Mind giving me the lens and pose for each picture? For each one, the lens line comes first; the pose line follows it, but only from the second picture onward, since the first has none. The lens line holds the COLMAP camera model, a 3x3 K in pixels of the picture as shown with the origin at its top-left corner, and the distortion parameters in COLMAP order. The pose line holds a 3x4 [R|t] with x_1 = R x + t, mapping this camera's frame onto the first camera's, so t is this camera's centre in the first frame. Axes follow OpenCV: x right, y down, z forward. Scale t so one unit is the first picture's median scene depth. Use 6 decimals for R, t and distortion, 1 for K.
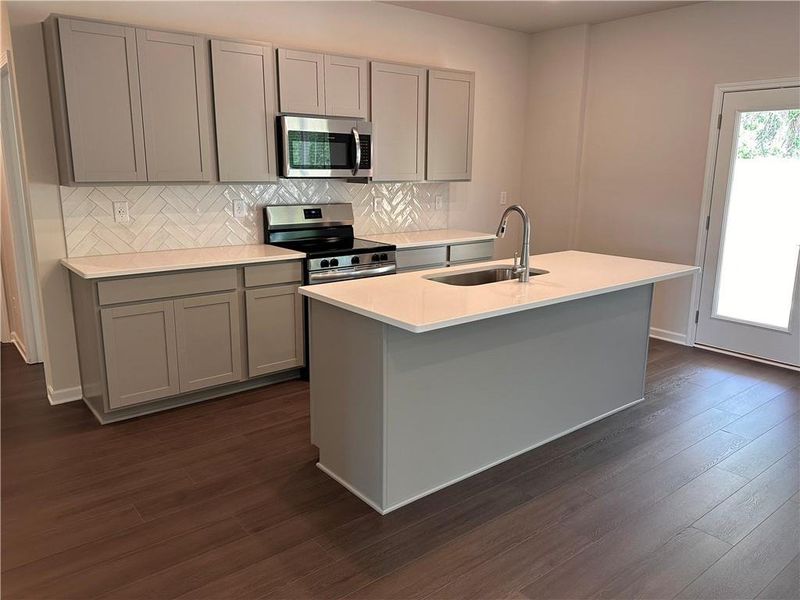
lens RADIAL K [[595.6, 0, 400.0], [0, 595.6, 300.0], [0, 0, 1]] dist [0.032194, -0.002458]
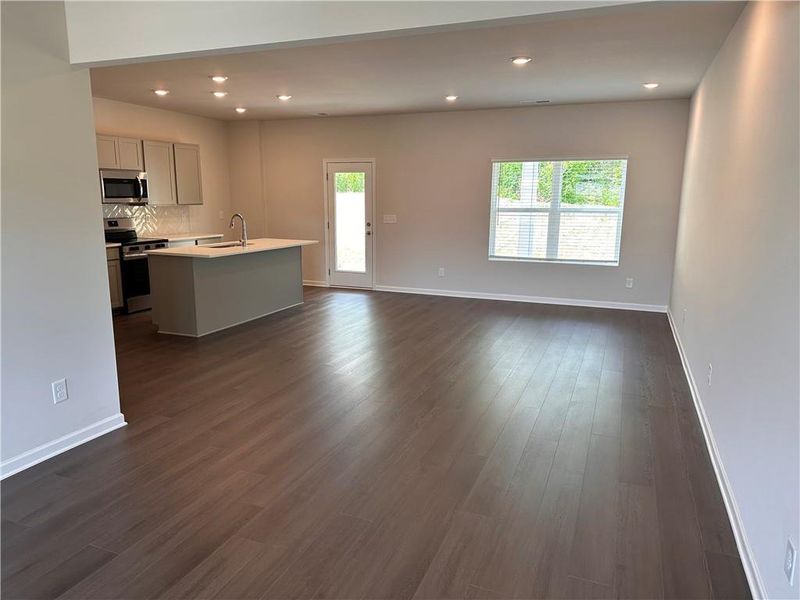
lens RADIAL K [[563.8, 0, 414.1], [0, 563.8, 300.4], [0, 0, 1]] dist [0.031167, -0.001987]
pose [[0.859196, -0.093328, 0.503062, -0.254774], [0.109685, 0.993962, -0.002936, 0.185090], [-0.499751, 0.057701, 0.864245, -0.886853]]
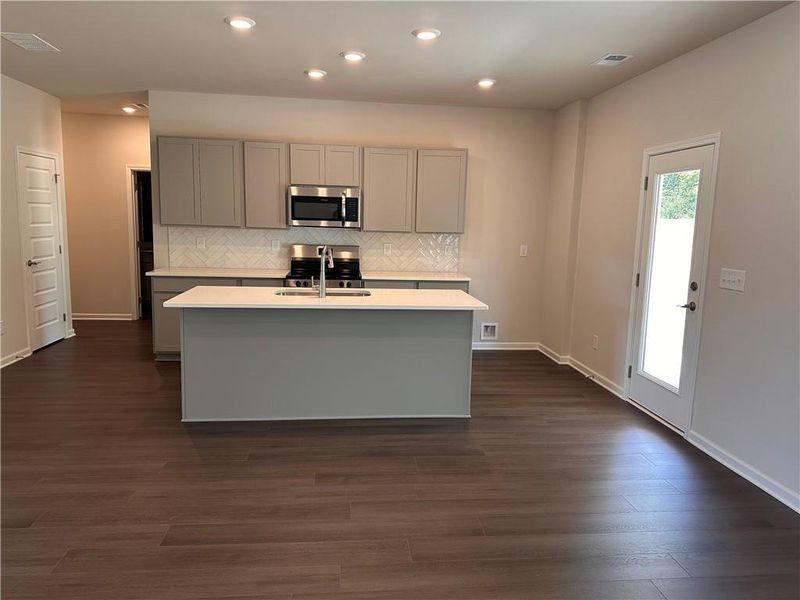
lens RADIAL K [[563.8, 0, 414.1], [0, 563.8, 300.4], [0, 0, 1]] dist [0.031167, -0.001987]
pose [[0.835122, 0.090504, -0.542568, 0.805060], [-0.139539, 0.988963, -0.049813, 0.009849], [0.532072, 0.117309, 0.838533, -0.013505]]
